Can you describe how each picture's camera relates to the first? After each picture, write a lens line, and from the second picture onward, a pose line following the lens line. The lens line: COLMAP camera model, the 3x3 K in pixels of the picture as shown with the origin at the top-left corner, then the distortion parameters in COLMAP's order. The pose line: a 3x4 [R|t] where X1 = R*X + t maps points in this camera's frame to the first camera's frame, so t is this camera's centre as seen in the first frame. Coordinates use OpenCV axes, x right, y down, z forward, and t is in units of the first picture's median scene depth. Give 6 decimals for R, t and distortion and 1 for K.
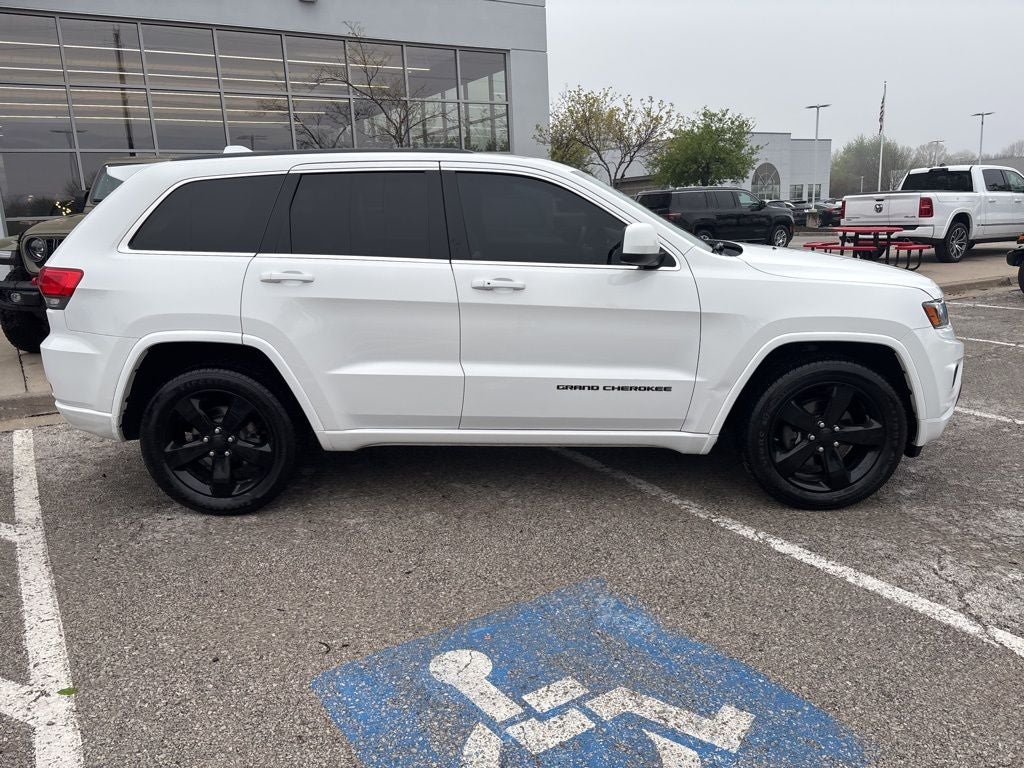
lens RADIAL K [[771.2, 0, 505.8], [0, 771.2, 388.7], [0, 0, 1]] dist [0.051032, -0.060869]
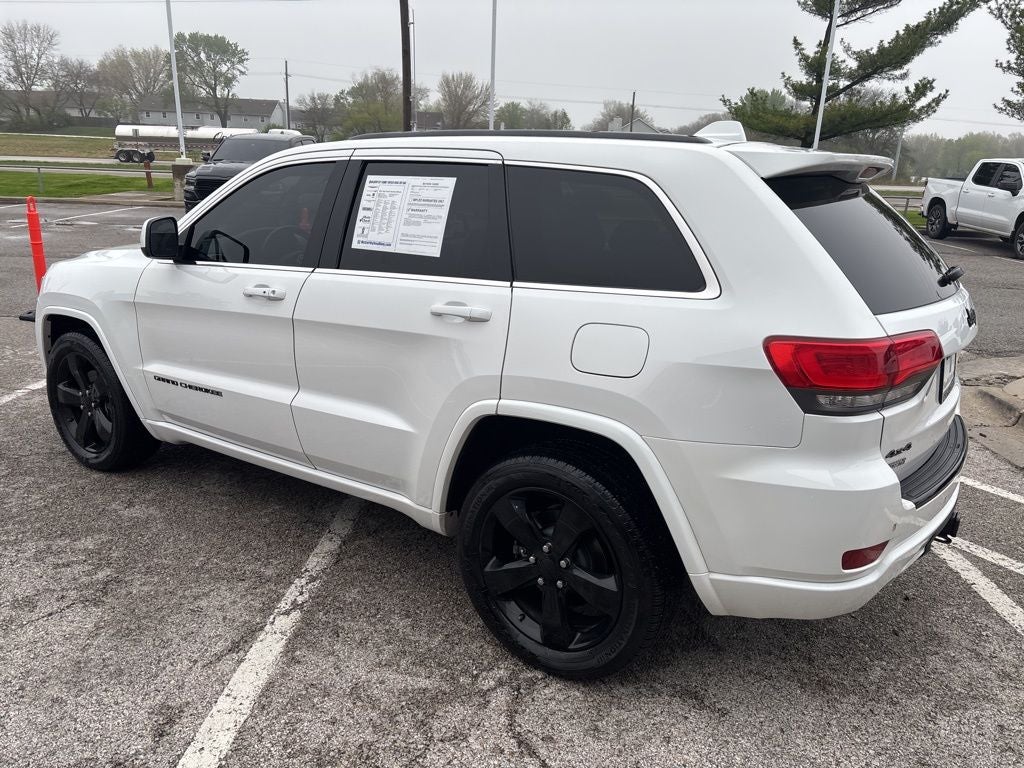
lens RADIAL K [[771.2, 0, 510.0], [0, 771.2, 398.8], [0, 0, 1]] dist [0.051032, -0.060869]
pose [[-0.826624, -0.161011, 0.539230, -0.692656], [0.120961, 0.884964, 0.449675, -0.497813], [-0.549601, 0.436938, -0.712056, 1.970602]]
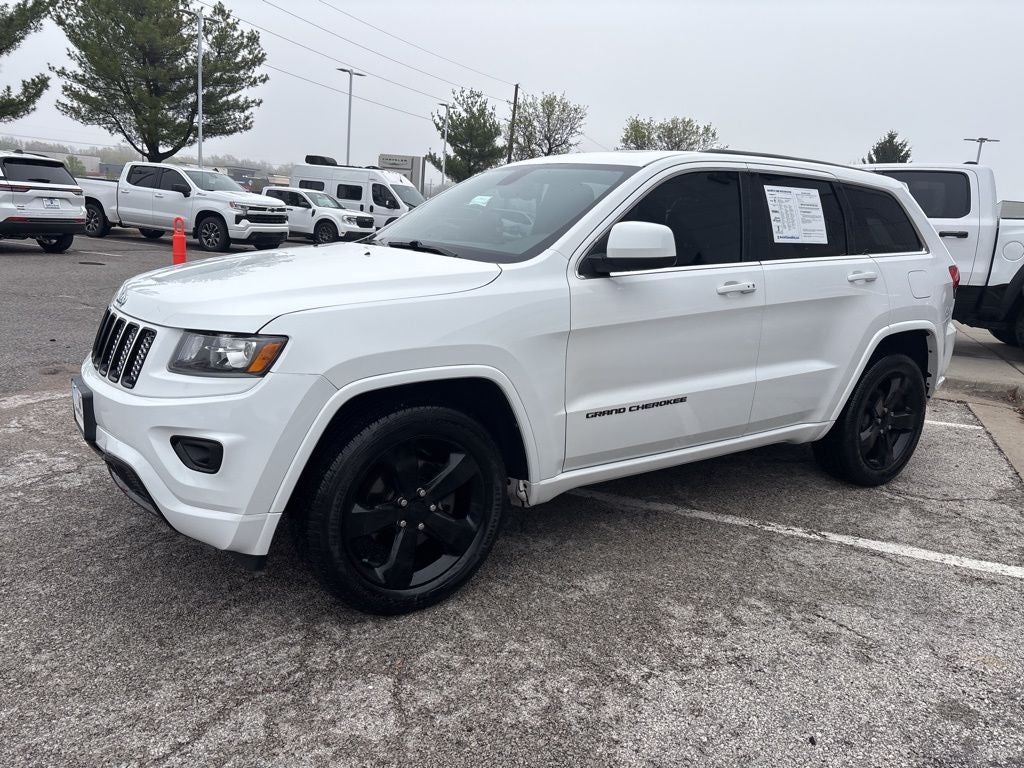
lens RADIAL K [[771.2, 0, 514.0], [0, 771.2, 380.5], [0, 0, 1]] dist [0.051032, -0.060869]
pose [[-0.812869, 0.100921, -0.573637, 0.760963], [-0.169777, 0.901050, 0.399104, -0.478802], [0.557154, 0.421810, -0.715301, 2.029361]]
